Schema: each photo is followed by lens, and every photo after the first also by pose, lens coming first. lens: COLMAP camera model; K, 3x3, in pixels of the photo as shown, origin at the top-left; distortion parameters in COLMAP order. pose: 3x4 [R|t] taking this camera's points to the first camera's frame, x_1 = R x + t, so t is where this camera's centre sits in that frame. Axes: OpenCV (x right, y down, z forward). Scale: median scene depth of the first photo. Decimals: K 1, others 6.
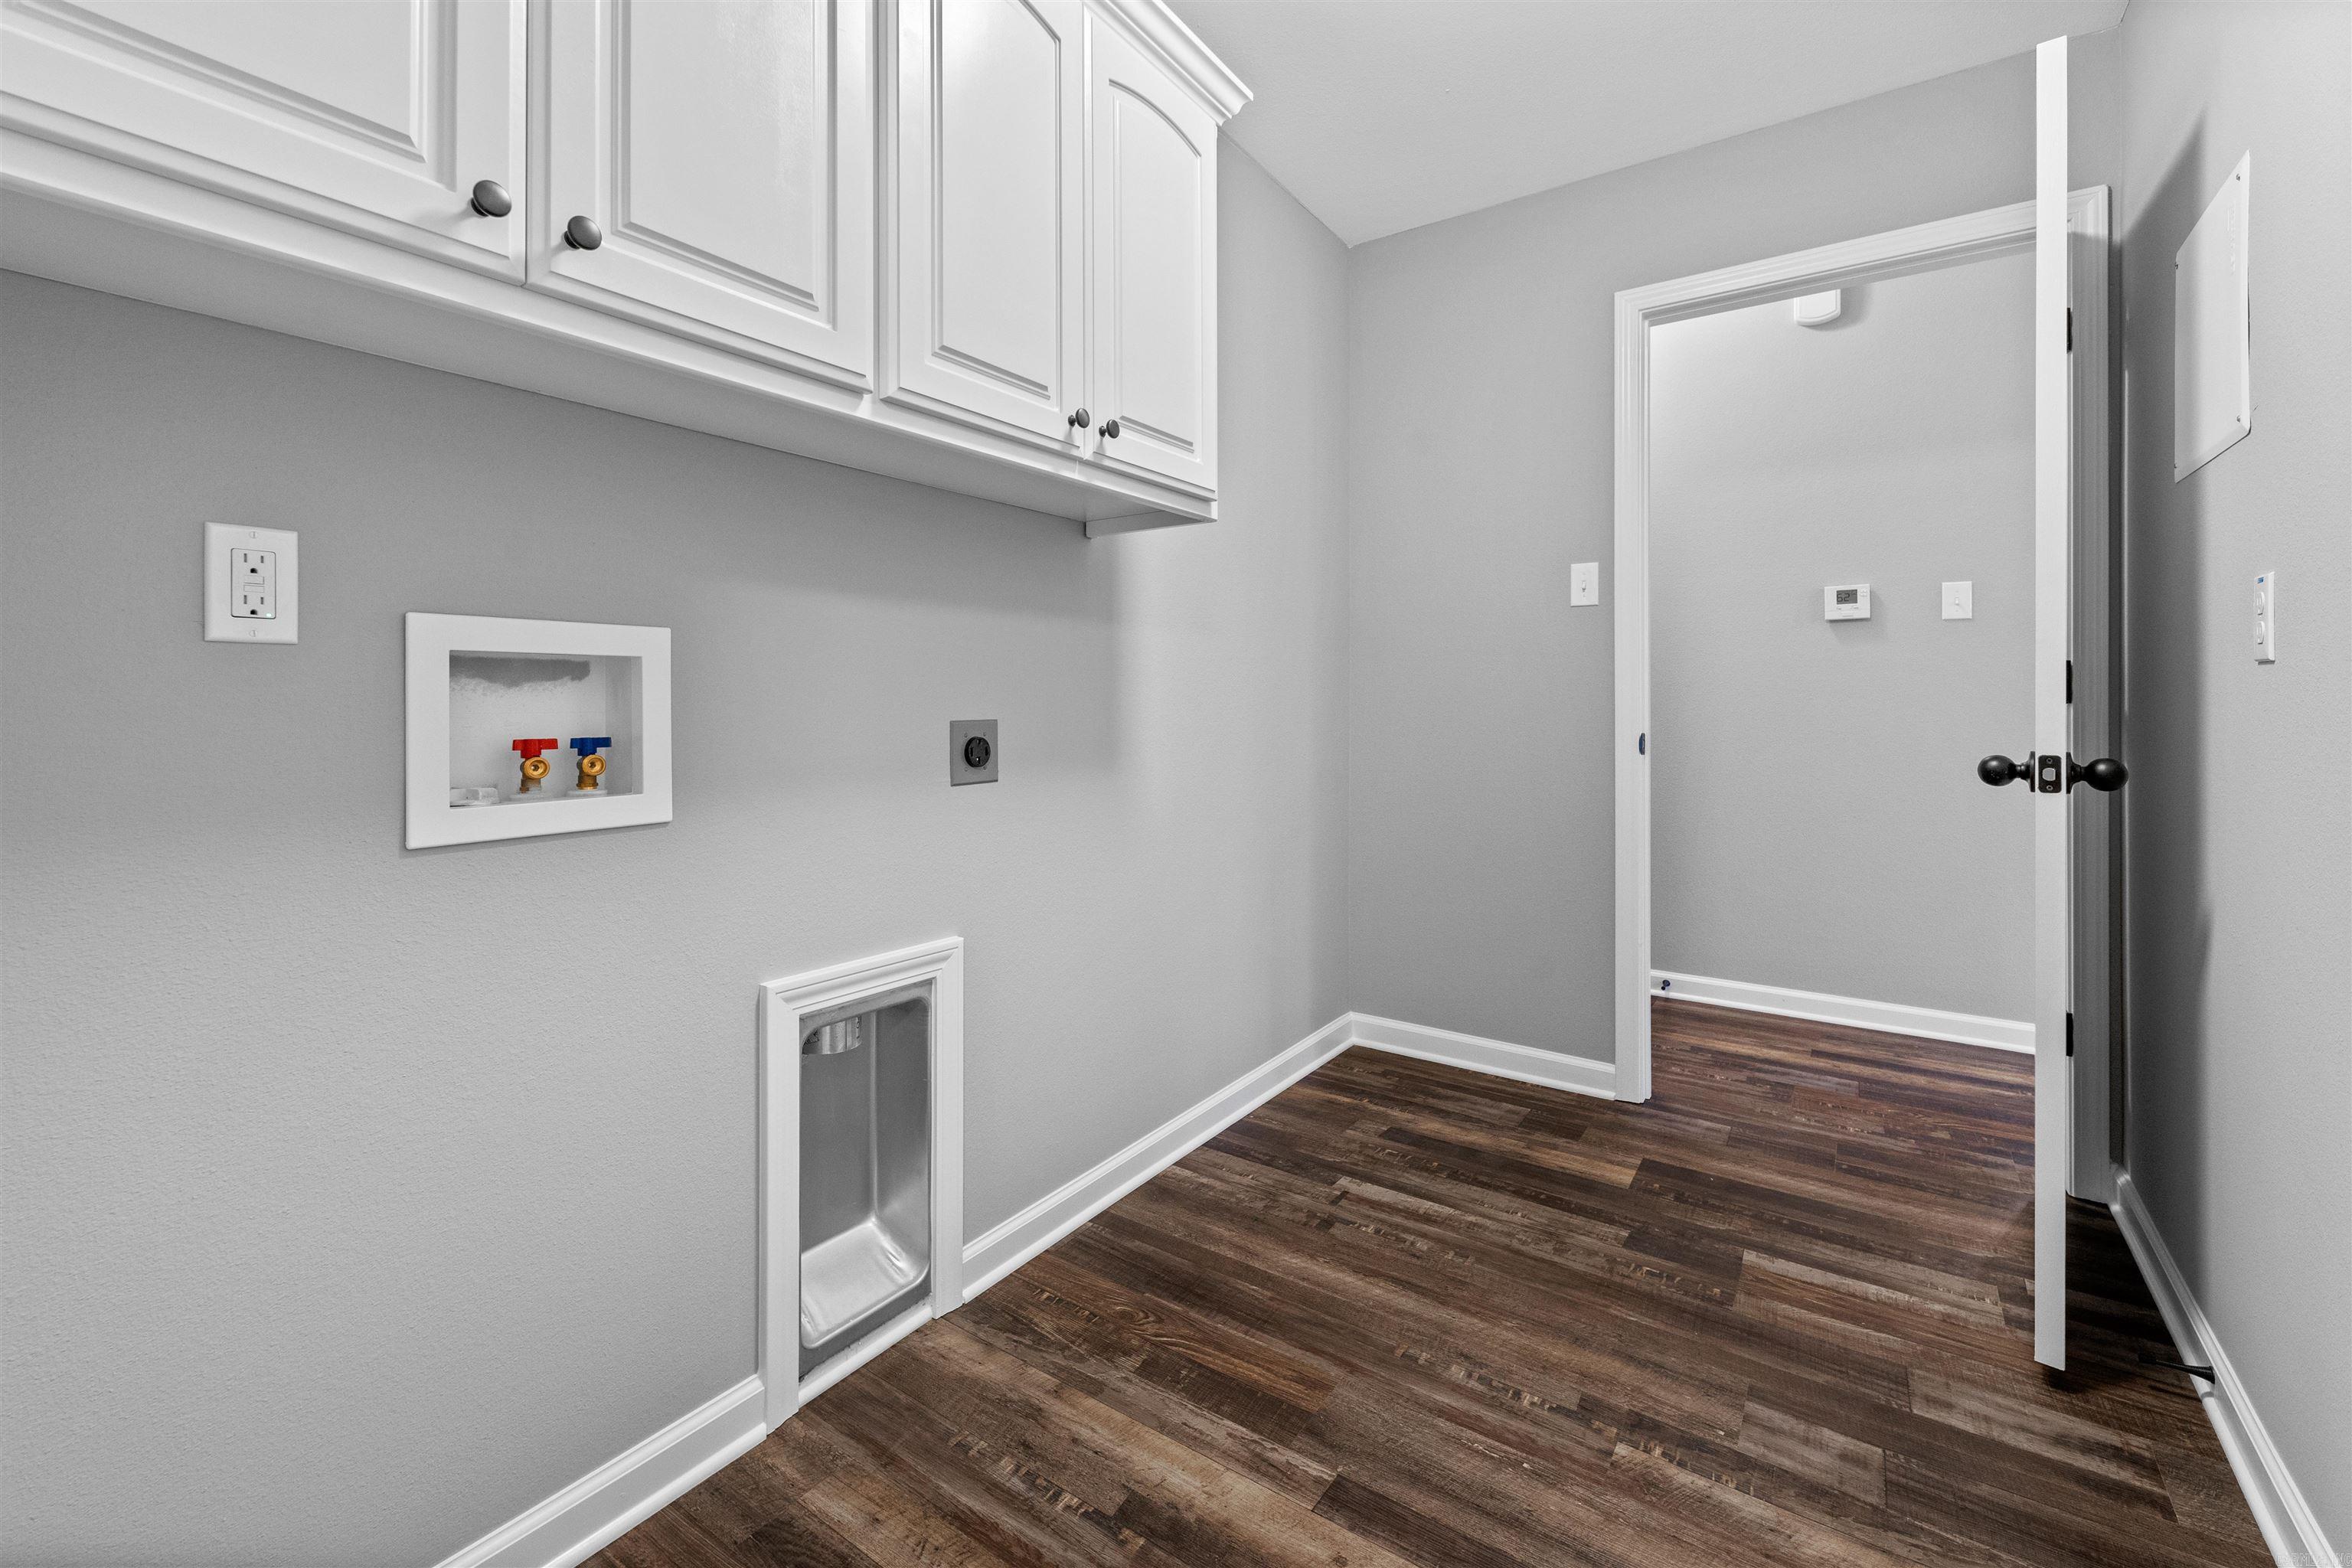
lens RADIAL K [[968.3, 0, 1194.0], [0, 968.3, 706.7], [0, 0, 1]] dist [0.009309, -0.003463]
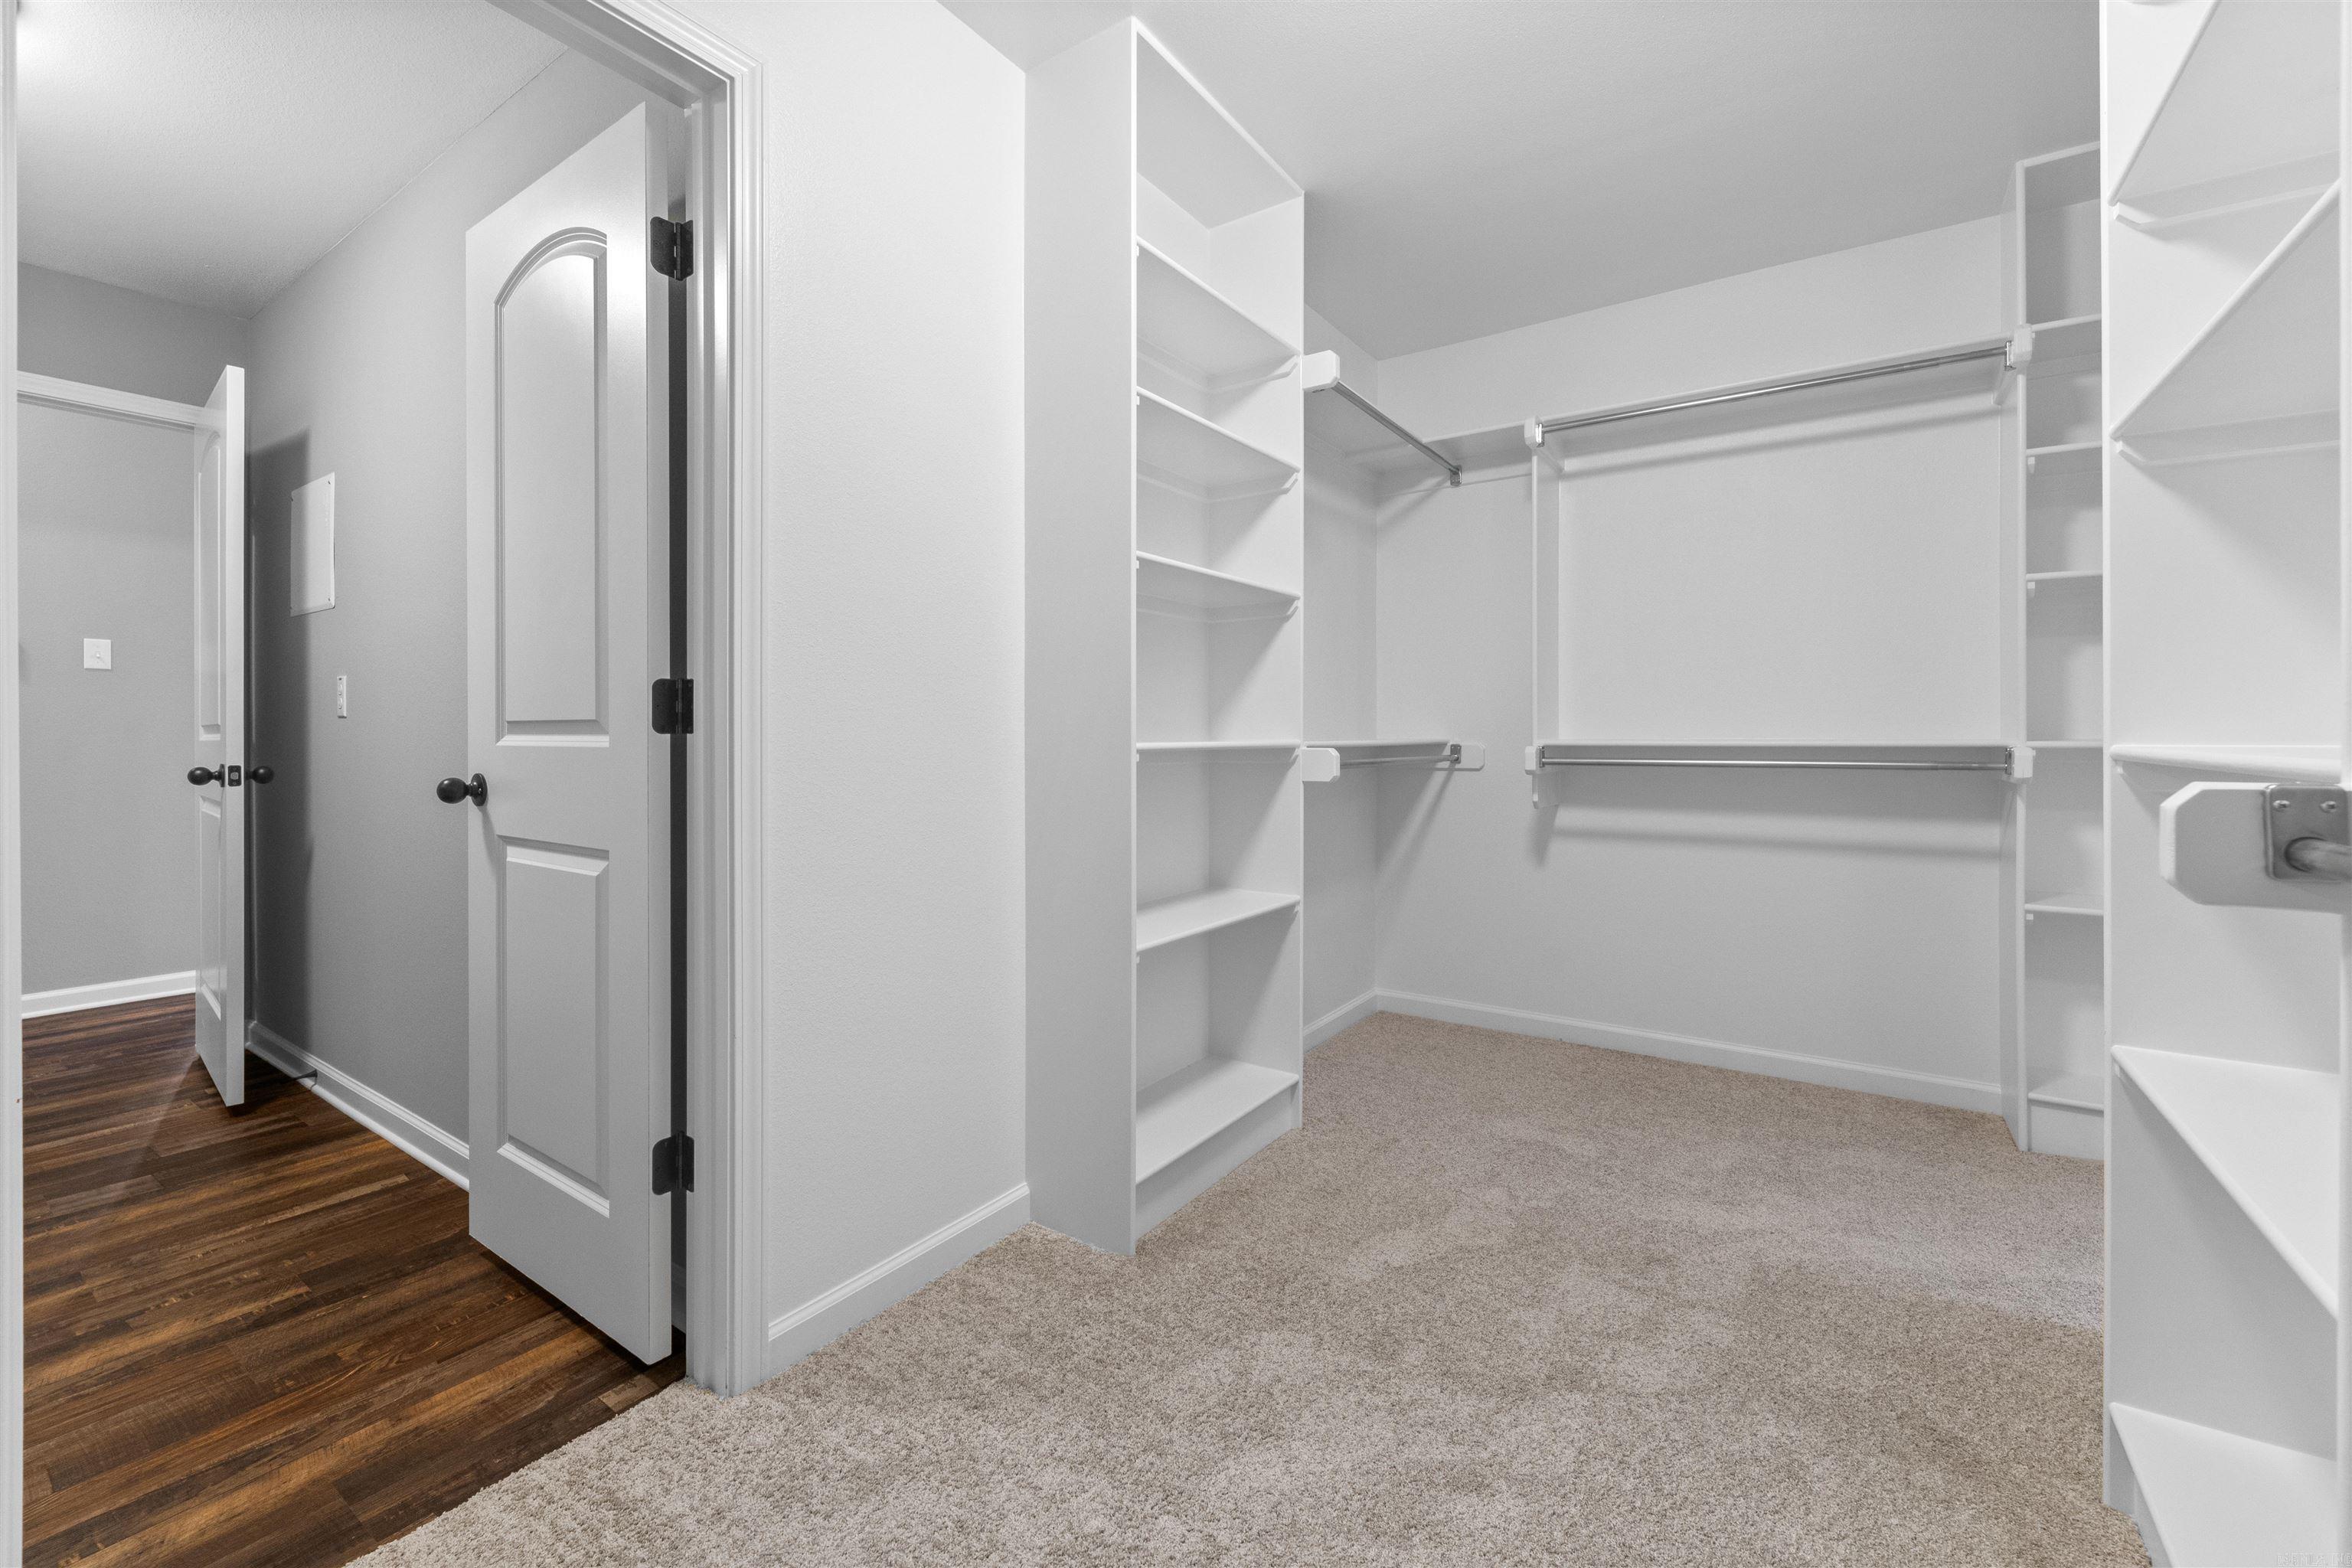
lens RADIAL K [[968.3, 0, 1167.9], [0, 968.3, 737.2], [0, 0, 1]] dist [0.009309, -0.003463]
pose [[-0.011365, 0.001822, 0.999934, -0.919114], [0.002958, 0.999994, -0.001788, 0.006833], [-0.999931, 0.002938, -0.011370, -0.685588]]
